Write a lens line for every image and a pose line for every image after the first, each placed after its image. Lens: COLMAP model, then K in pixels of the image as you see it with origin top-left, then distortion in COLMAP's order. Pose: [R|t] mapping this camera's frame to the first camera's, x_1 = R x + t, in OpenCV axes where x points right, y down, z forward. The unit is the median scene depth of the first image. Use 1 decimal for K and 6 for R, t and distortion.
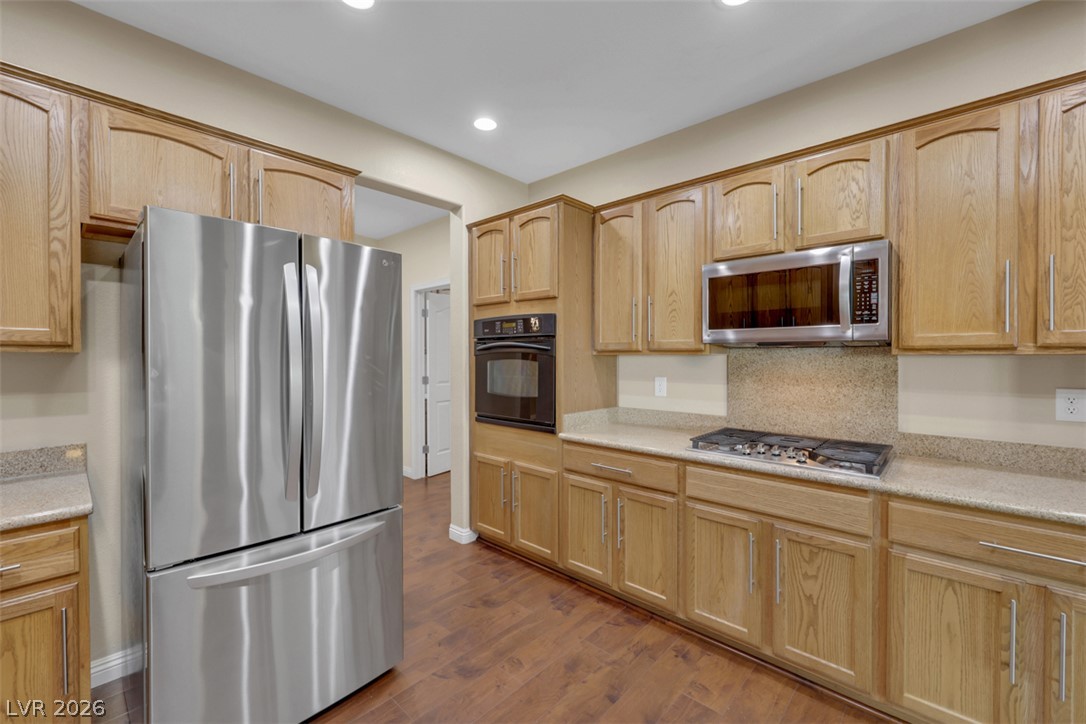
lens RADIAL K [[451.3, 0, 543.0], [0, 451.3, 362.0], [0, 0, 1]] dist [0.000210, 0.000367]
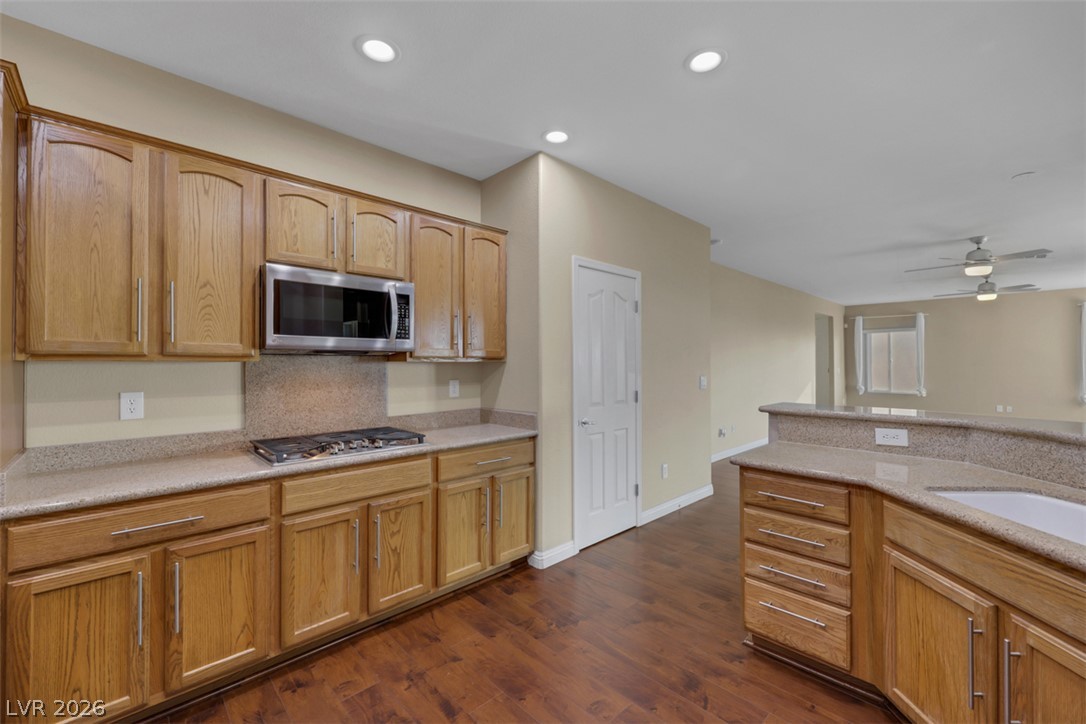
lens RADIAL K [[451.3, 0, 543.0], [0, 451.3, 362.0], [0, 0, 1]] dist [0.000210, 0.000367]
pose [[0.050160, 0.005433, 0.998726, -0.597175], [0.017411, 0.999828, -0.006314, 0.001511], [-0.998589, 0.017706, 0.050057, 0.443549]]
